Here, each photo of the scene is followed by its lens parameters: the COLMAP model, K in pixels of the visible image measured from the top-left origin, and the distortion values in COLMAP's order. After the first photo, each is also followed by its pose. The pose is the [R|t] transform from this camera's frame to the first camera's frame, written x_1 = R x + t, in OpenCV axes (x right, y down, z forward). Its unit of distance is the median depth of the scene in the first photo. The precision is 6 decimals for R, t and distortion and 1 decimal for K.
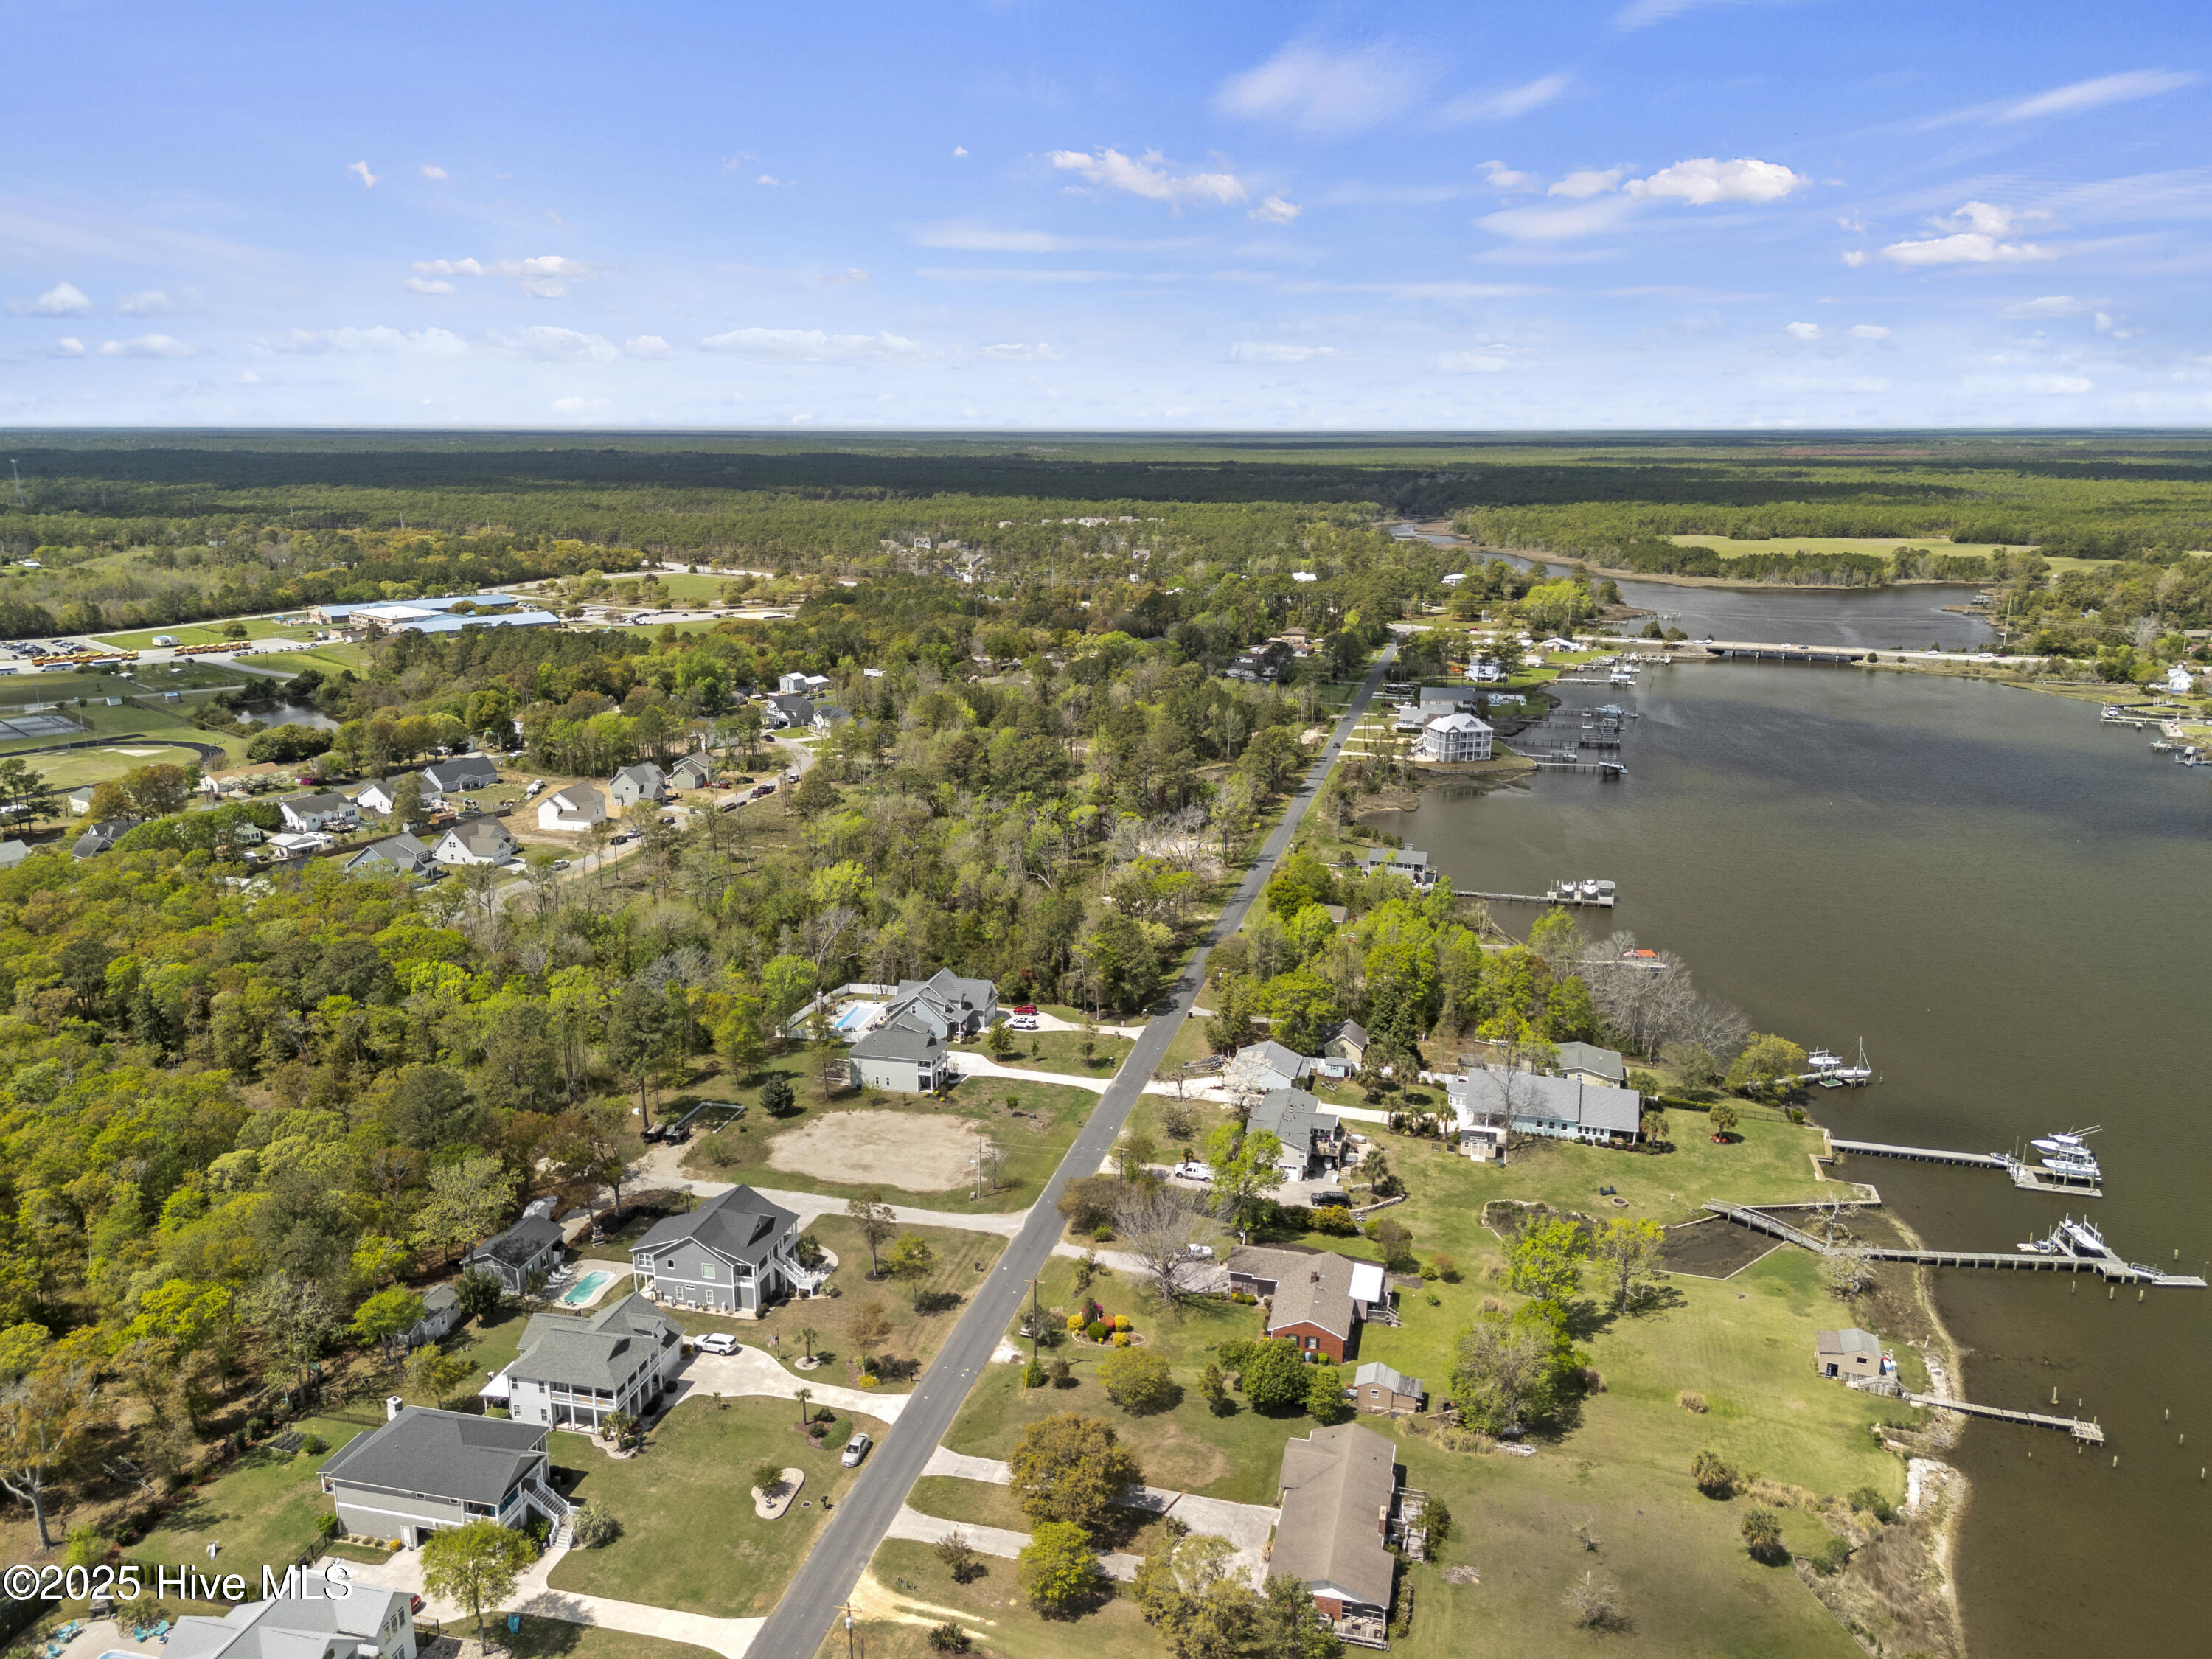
lens RADIAL K [[1617.1, 0, 1119.8], [0, 1617.1, 842.0], [0, 0, 1]] dist [0.082675, -0.091690]
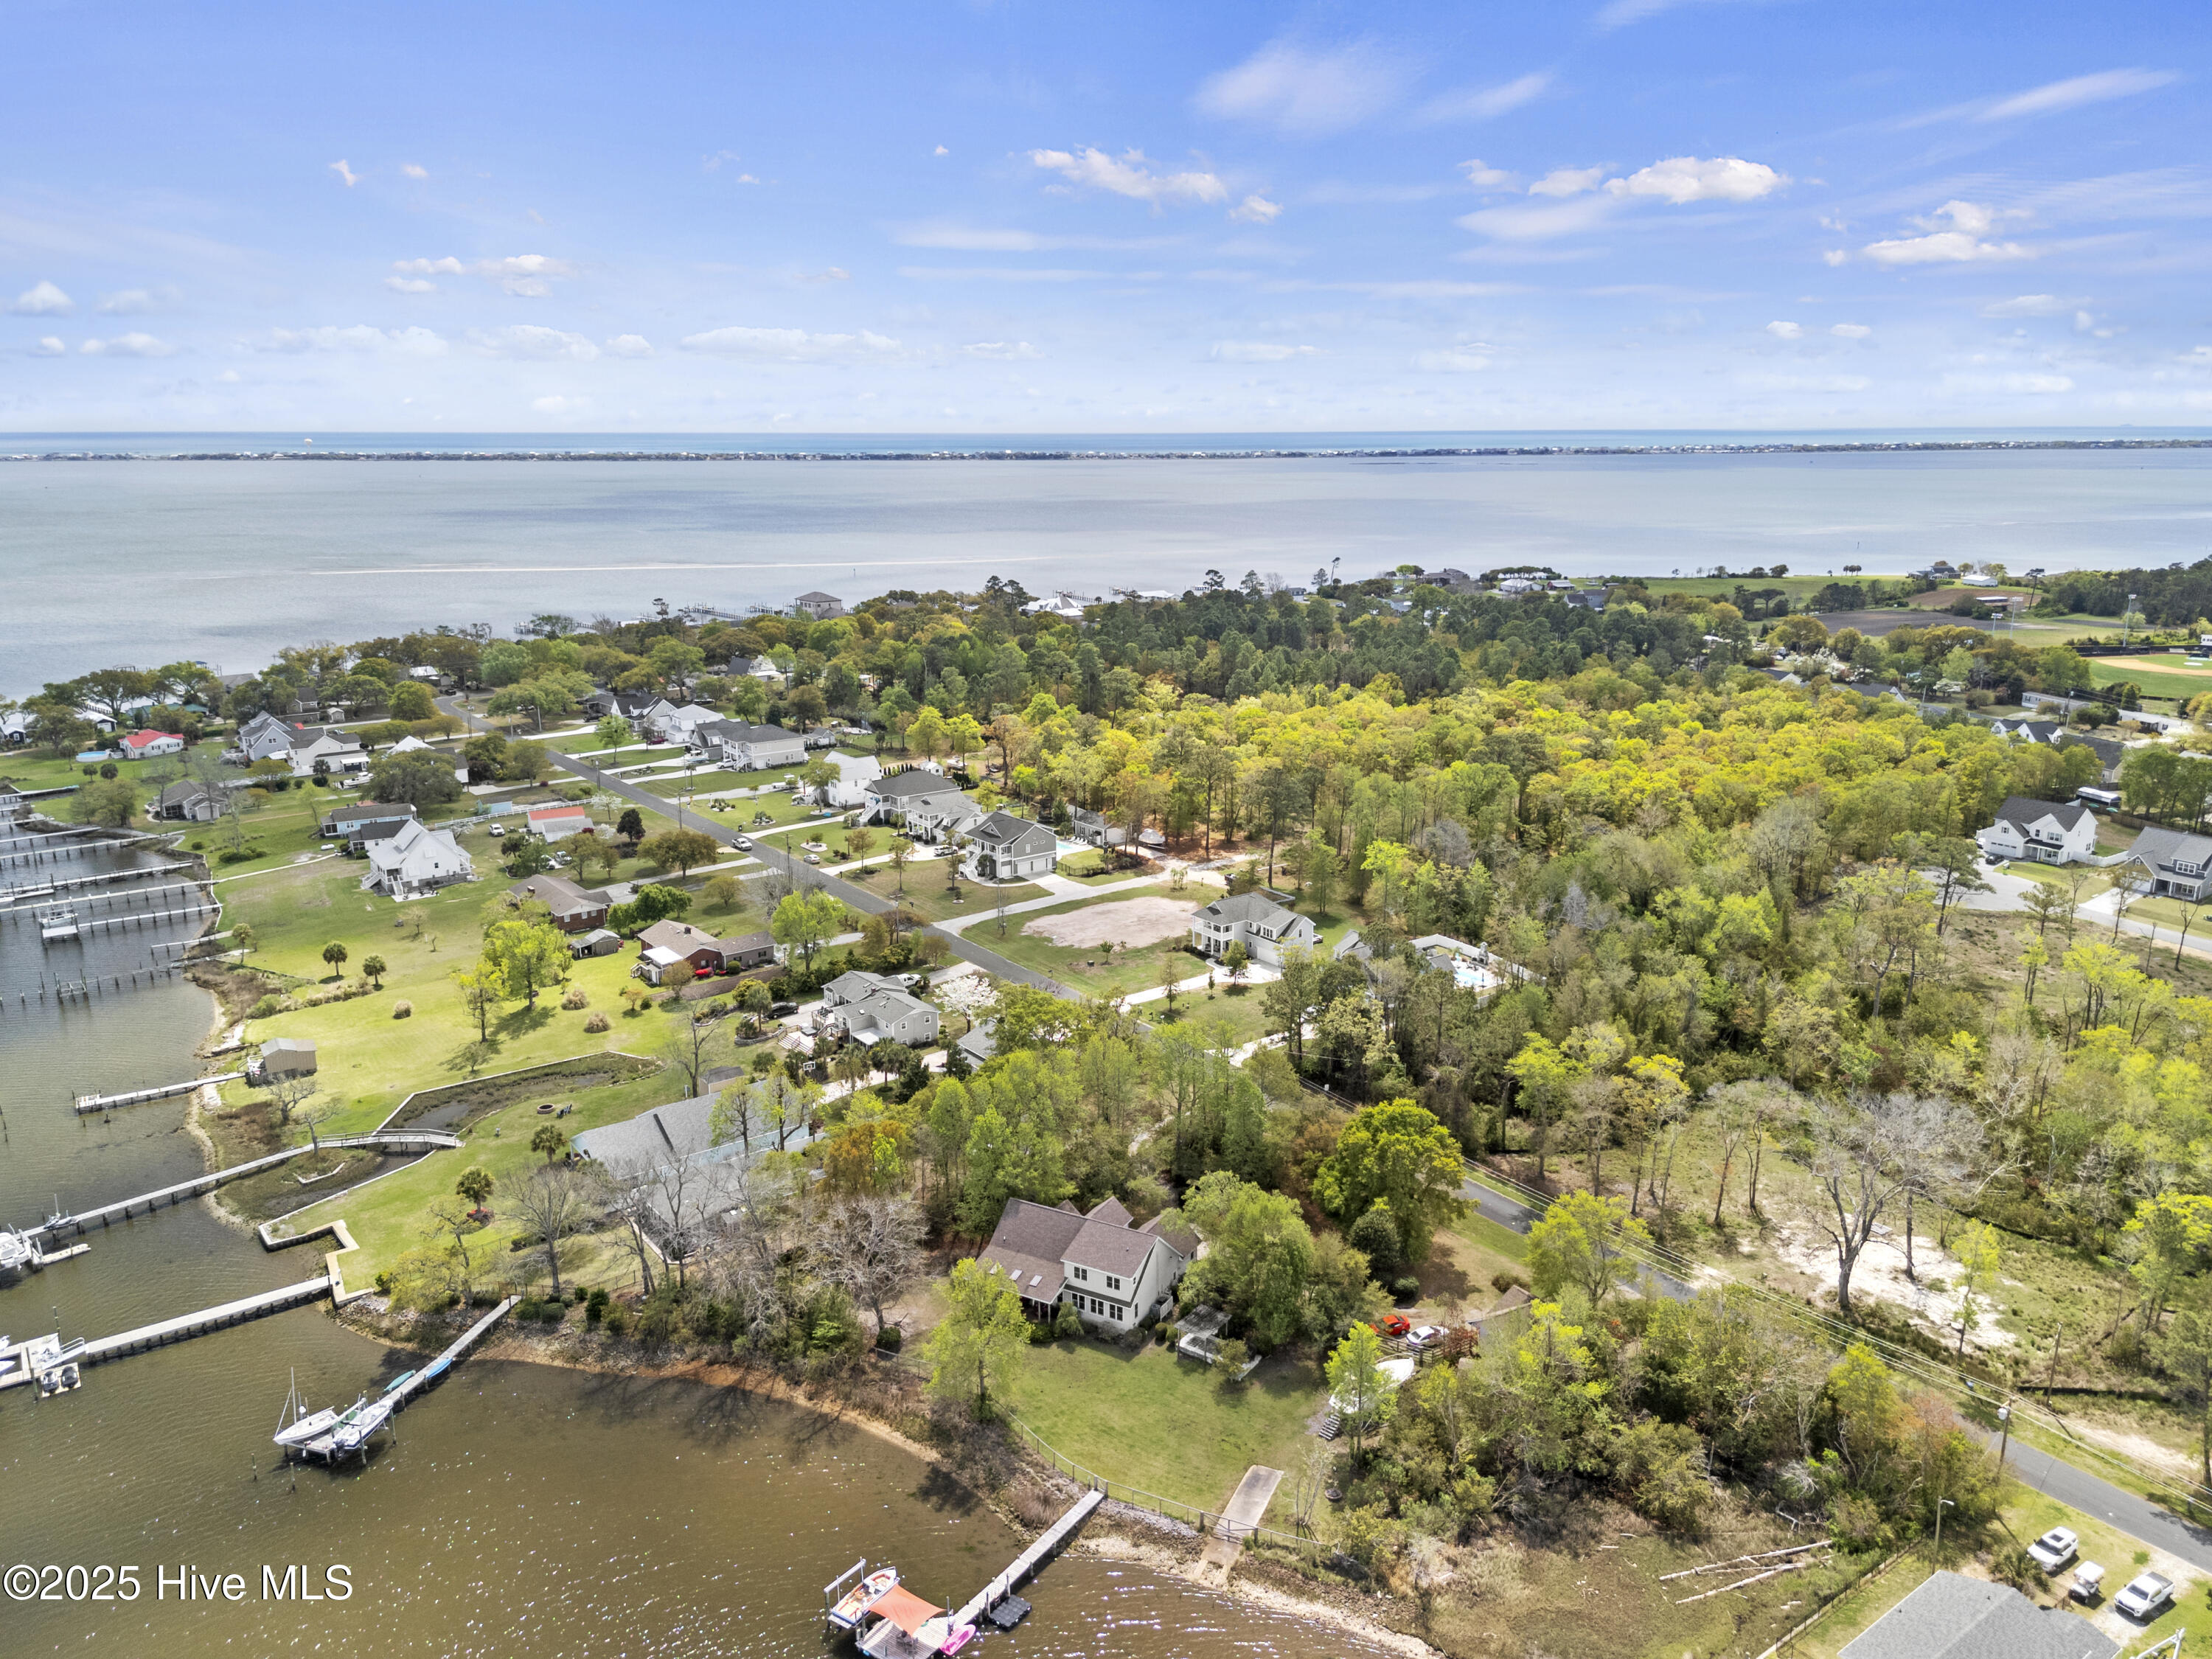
lens RADIAL K [[1622.9, 0, 1118.0], [0, 1622.9, 830.4], [0, 0, 1]] dist [0.065083, -0.061351]
pose [[-0.626811, 0.189069, -0.755884, 0.745449], [-0.189761, 0.903861, 0.383440, -0.327713], [0.755711, 0.383782, -0.530672, 1.610239]]
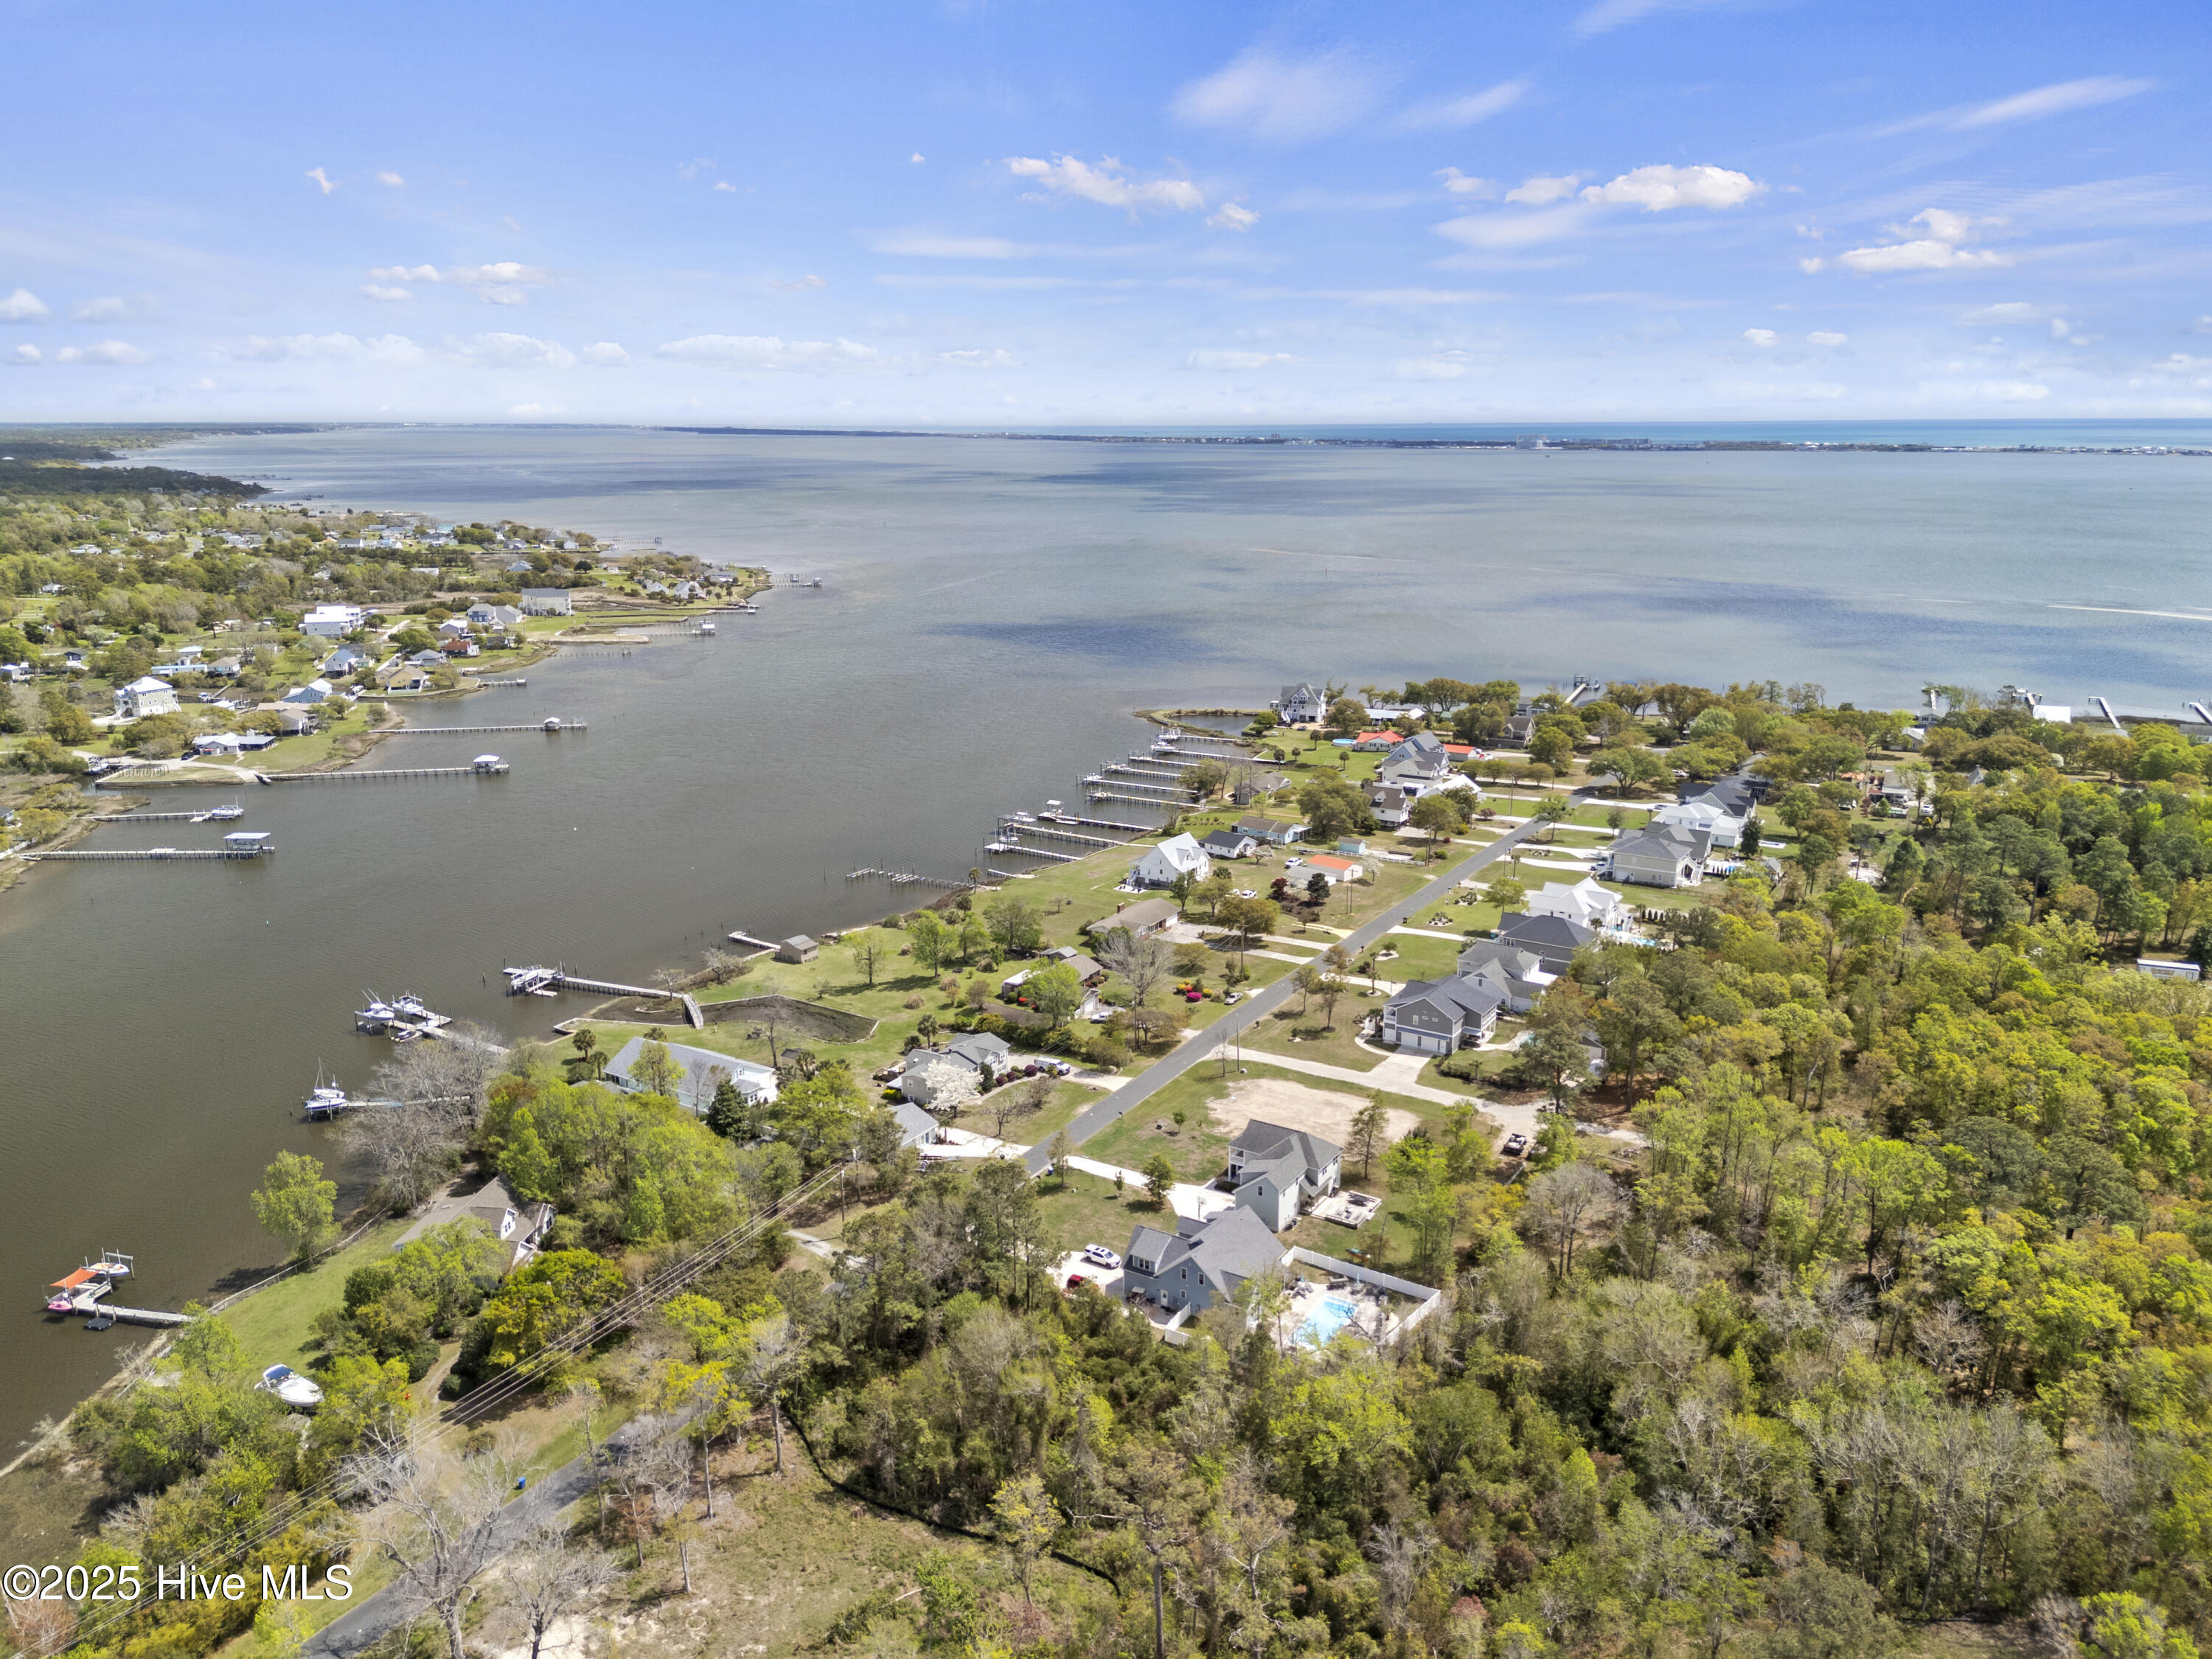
lens RADIAL K [[1622.9, 0, 1118.0], [0, 1622.9, 830.4], [0, 0, 1]] dist [0.065083, -0.061351]
pose [[-0.953332, -0.072694, 0.293042, -0.322396], [0.076113, 0.881371, 0.466253, -0.484243], [-0.292173, 0.466798, -0.834706, 1.846465]]
